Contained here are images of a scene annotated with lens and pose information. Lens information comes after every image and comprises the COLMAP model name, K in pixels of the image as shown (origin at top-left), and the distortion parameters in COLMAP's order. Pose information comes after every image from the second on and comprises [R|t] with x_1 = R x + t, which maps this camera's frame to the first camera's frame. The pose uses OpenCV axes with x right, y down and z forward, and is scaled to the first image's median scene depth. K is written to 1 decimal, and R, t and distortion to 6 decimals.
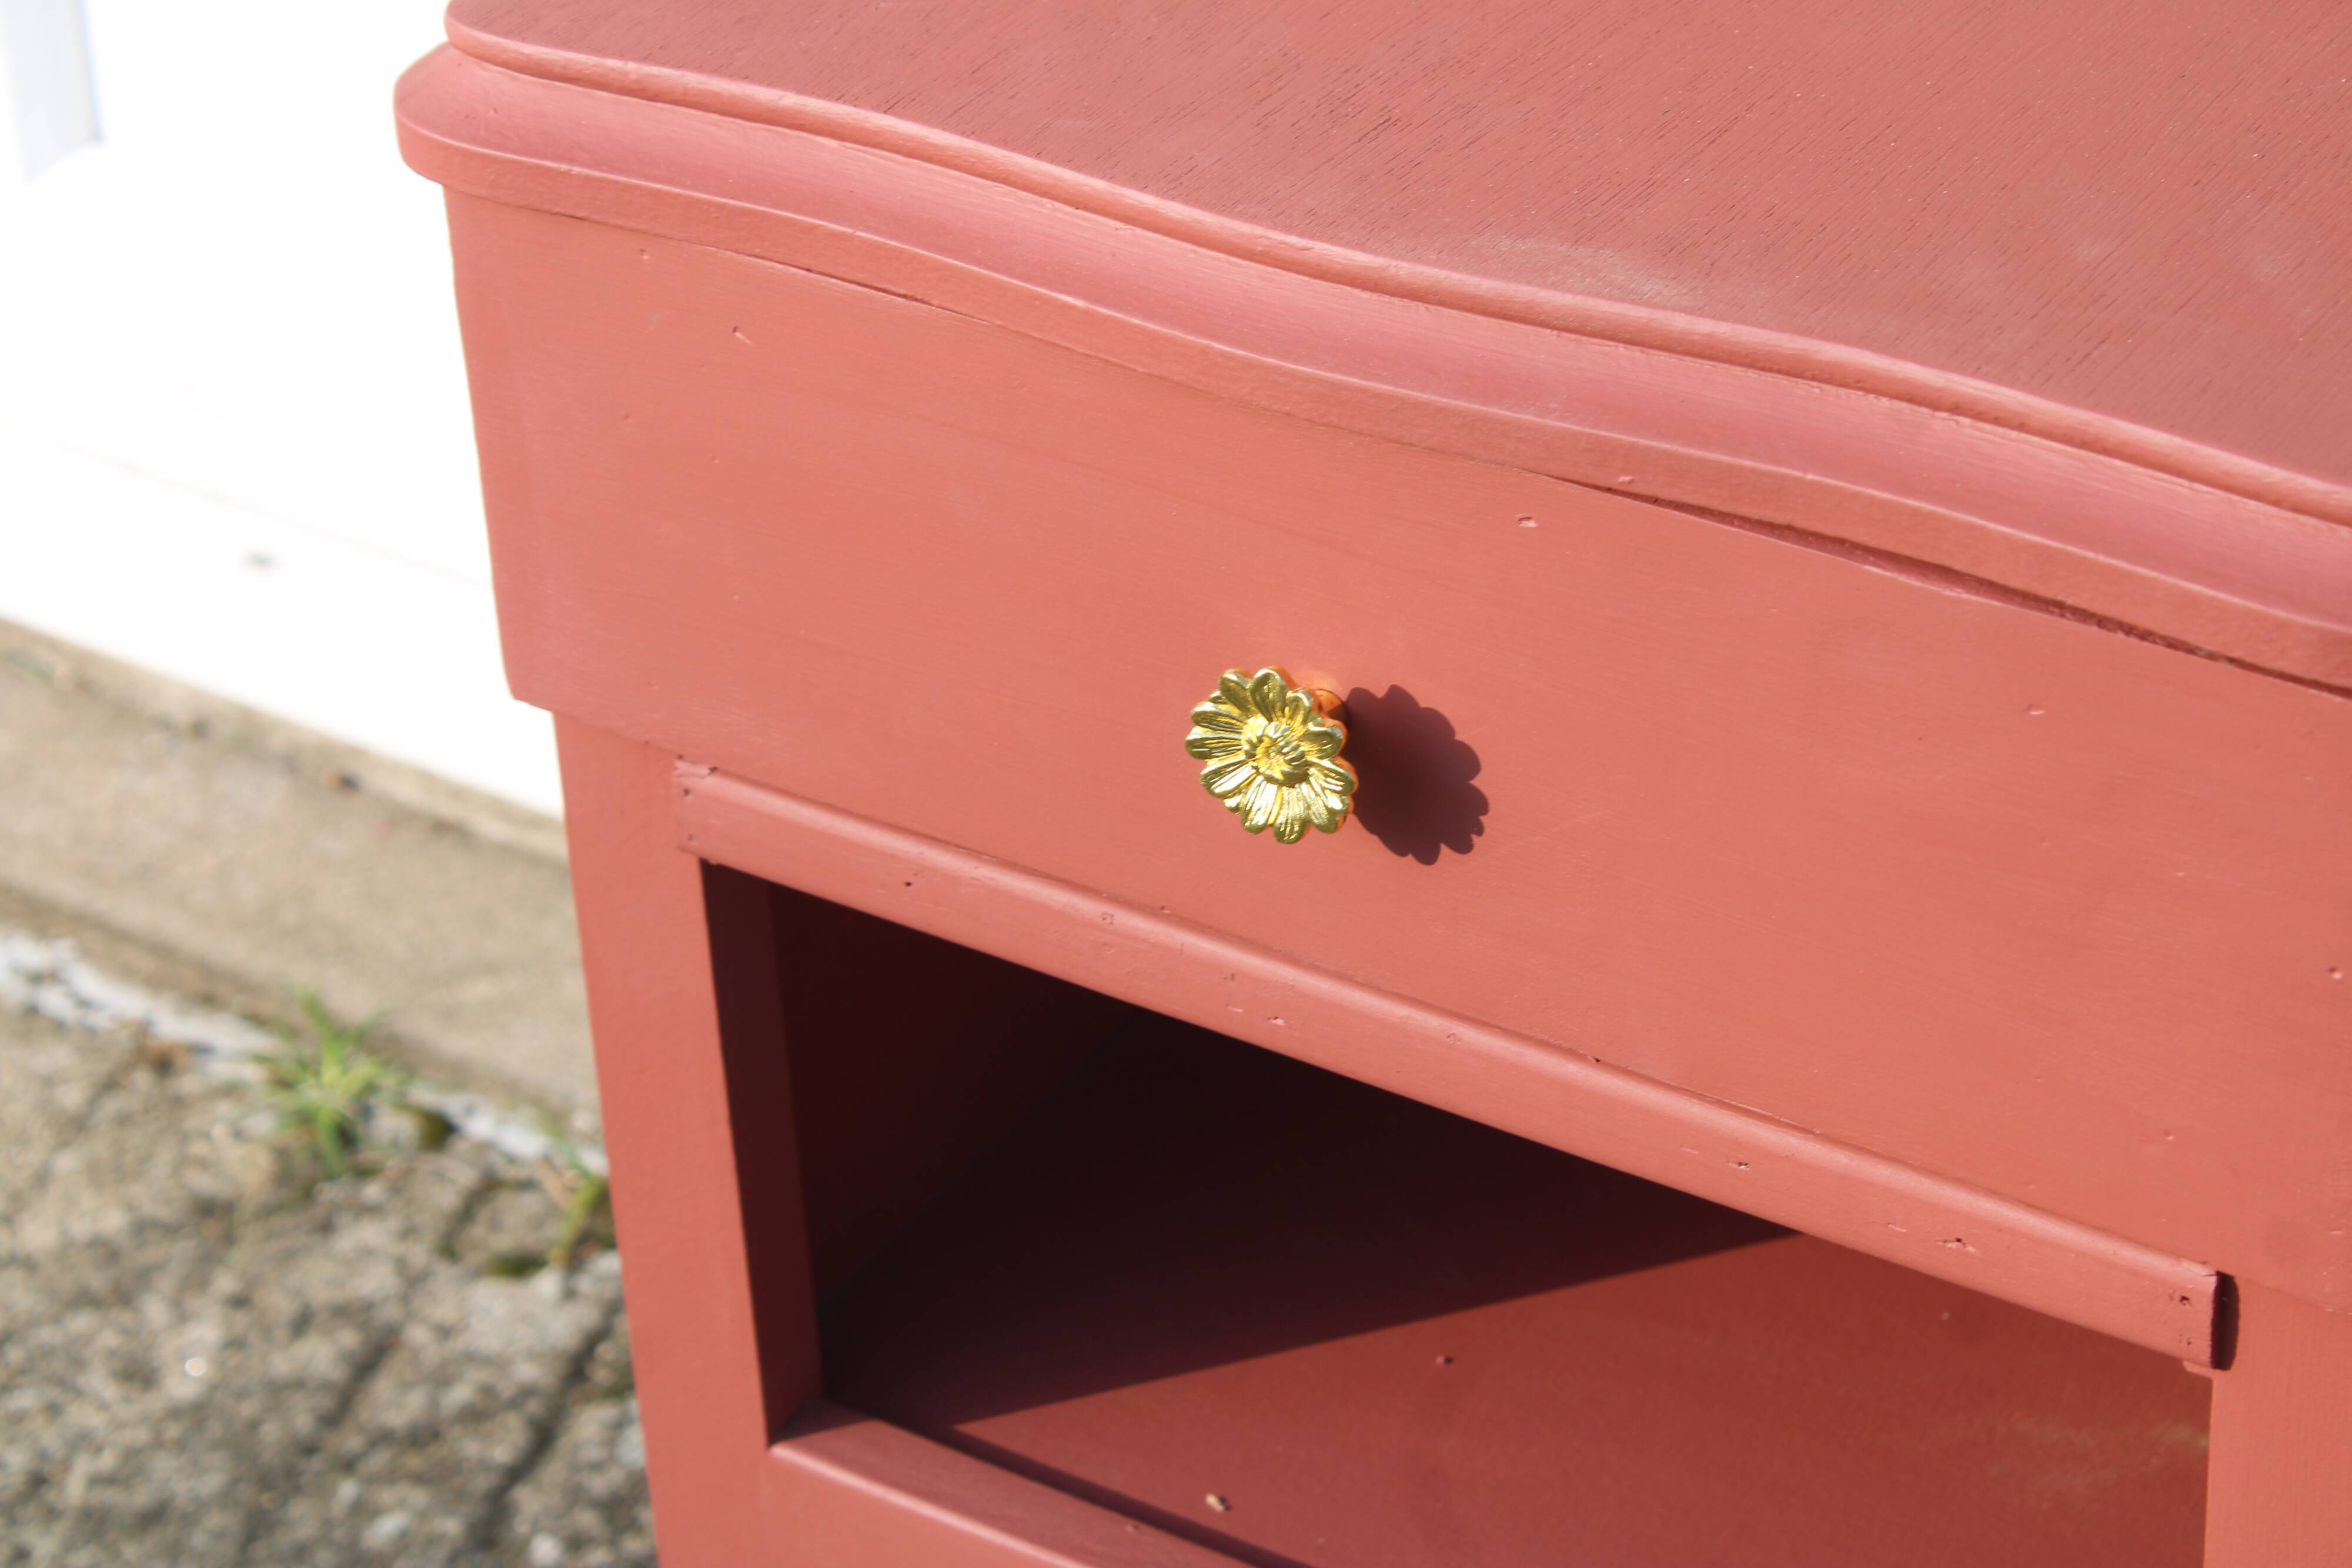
lens RADIAL K [[5566.1, 0, 1176.0], [0, 5566.1, 784.0], [0, 0, 1]] dist [0.066978, 0.261519]
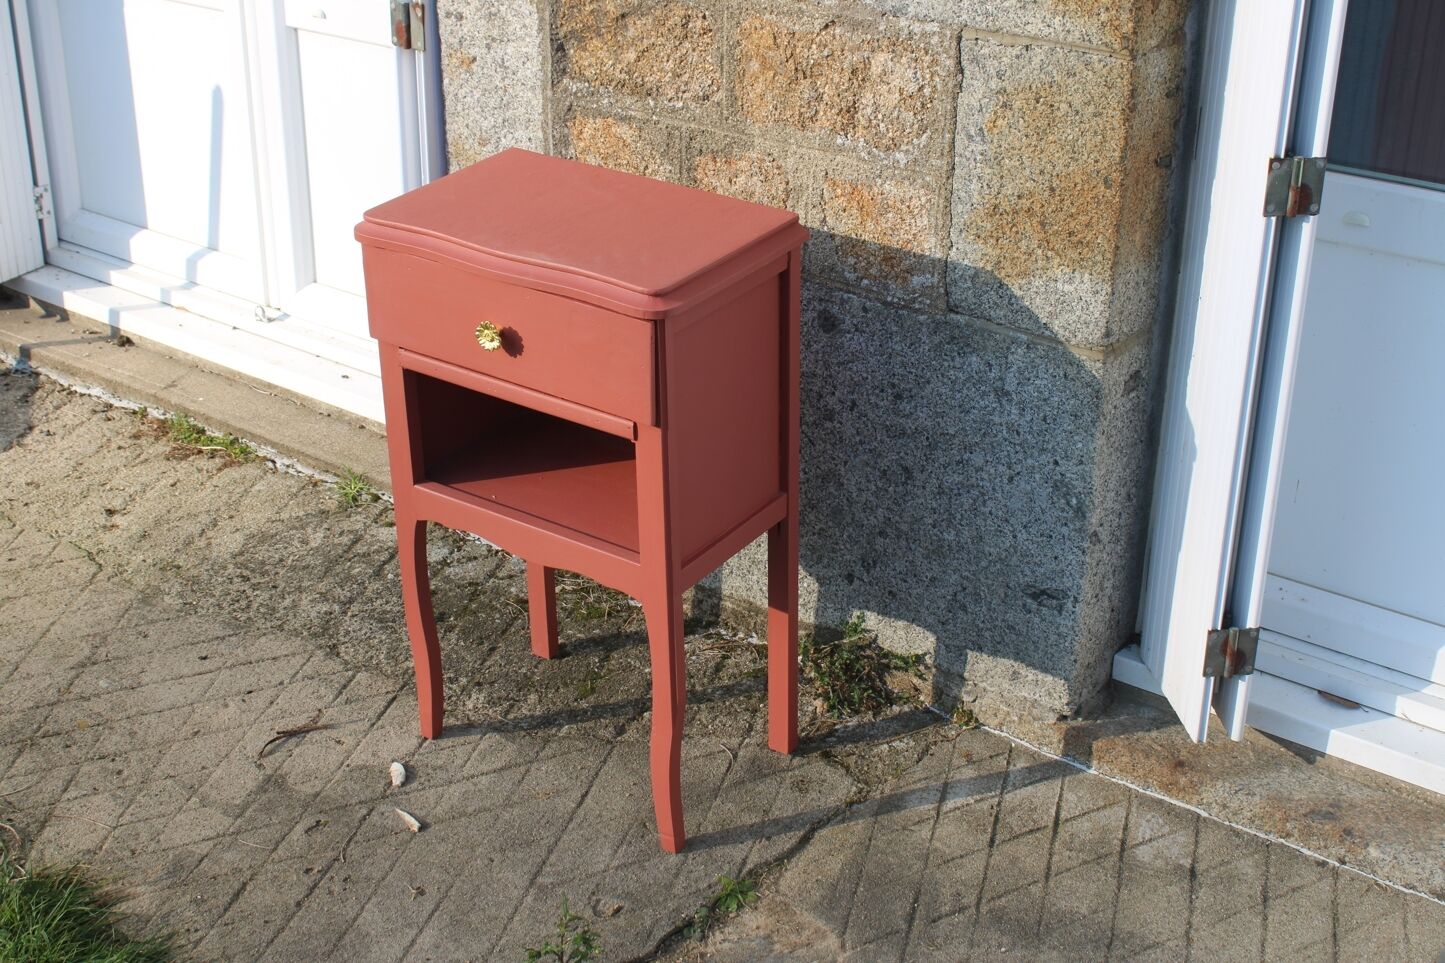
lens RADIAL K [[1989.9, 0, 704.0], [0, 1989.9, 476.5], [0, 0, 1]] dist [-0.052621, 0.046497]
pose [[0.999032, 0.043882, -0.002961, 0.250056], [-0.043982, 0.996698, -0.068259, 0.268657], [-0.000044, 0.068324, 0.997663, -1.086516]]
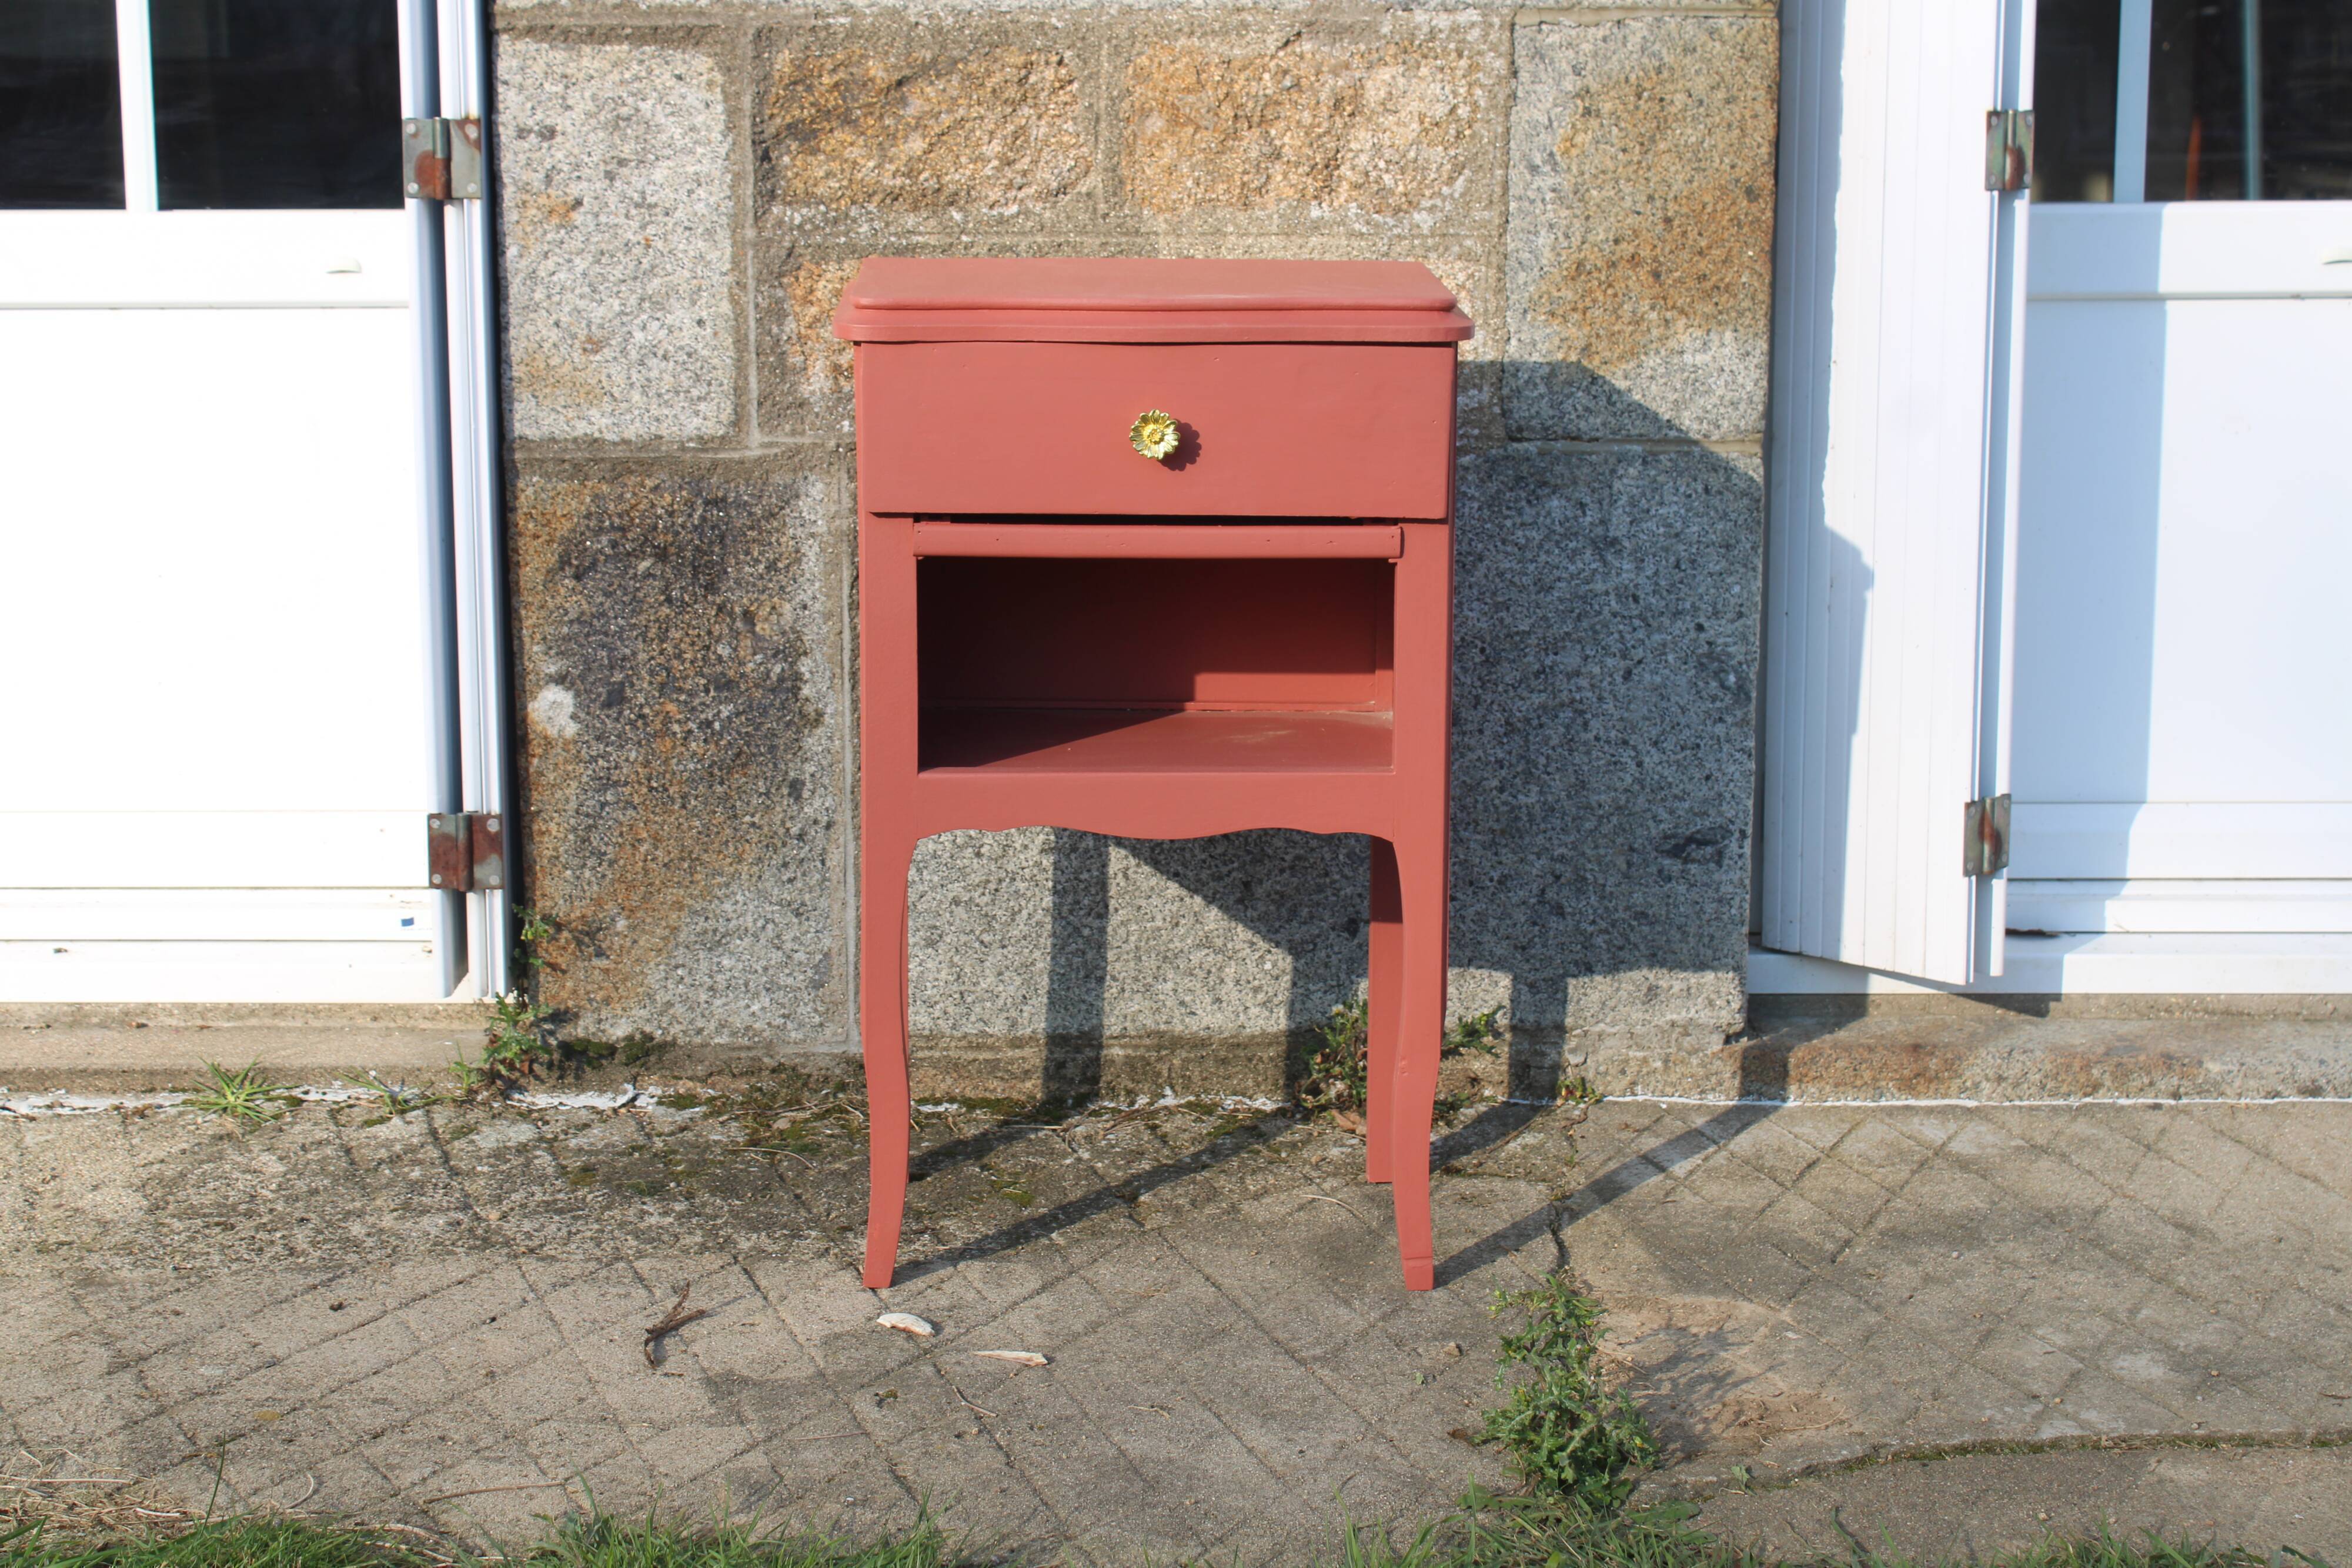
lens RADIAL K [[3957.2, 0, 1176.0], [0, 3957.2, 784.0], [0, 0, 1]] dist [-0.011277, 0.135597]
pose [[0.810098, -0.077677, 0.581126, -1.492495], [0.268288, 0.930434, -0.249630, 0.856546], [-0.521309, 0.358133, 0.774582, -0.983447]]
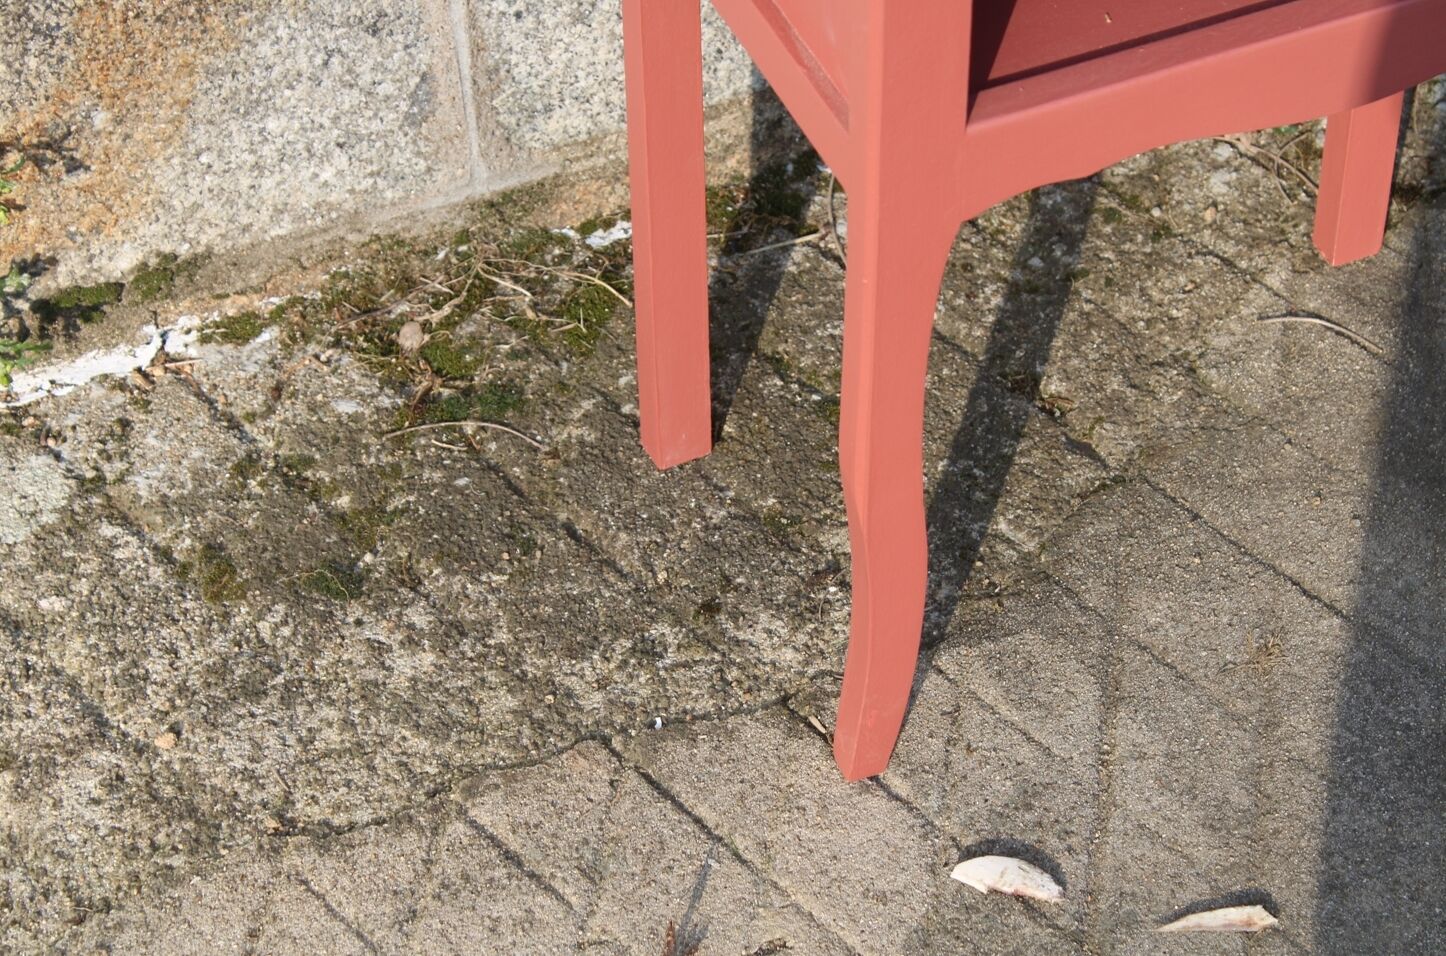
lens RADIAL K [[3452.8, 0, 723.0], [0, 3452.8, 478.0], [0, 0, 1]] dist [0.076533, 0.229479]
pose [[0.535159, -0.564512, 0.628436, -1.023192], [0.444295, 0.820816, 0.358974, -0.260229], [-0.718475, 0.087103, 0.690077, 0.357096]]
